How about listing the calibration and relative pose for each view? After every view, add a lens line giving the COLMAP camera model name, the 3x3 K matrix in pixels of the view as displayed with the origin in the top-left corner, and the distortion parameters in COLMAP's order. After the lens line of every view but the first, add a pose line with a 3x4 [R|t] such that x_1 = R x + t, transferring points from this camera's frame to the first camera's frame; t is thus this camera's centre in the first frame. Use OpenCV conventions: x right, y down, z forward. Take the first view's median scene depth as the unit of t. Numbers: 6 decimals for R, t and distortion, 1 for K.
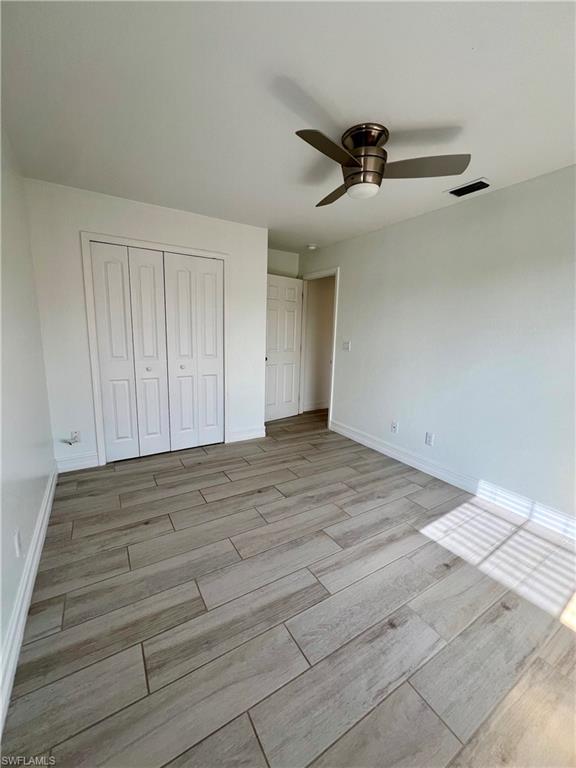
lens RADIAL K [[307.4, 0, 287.6], [0, 307.4, 384.4], [0, 0, 1]] dist [0.001991, 0.000053]
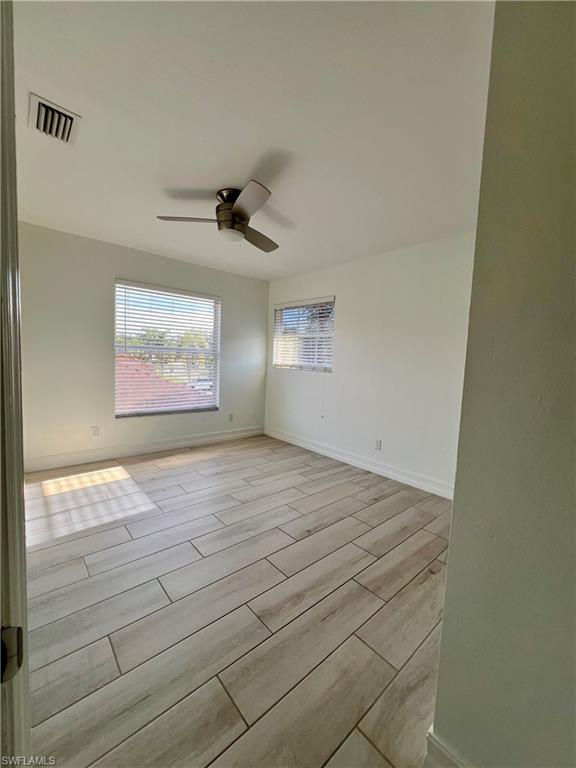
lens RADIAL K [[307.4, 0, 281.8], [0, 307.4, 381.4], [0, 0, 1]] dist [0.001991, 0.000053]
pose [[-0.985889, -0.064759, -0.154367, 0.167186], [-0.102028, 0.963525, 0.247407, -0.303622], [0.132714, 0.259666, -0.956536, 1.956698]]
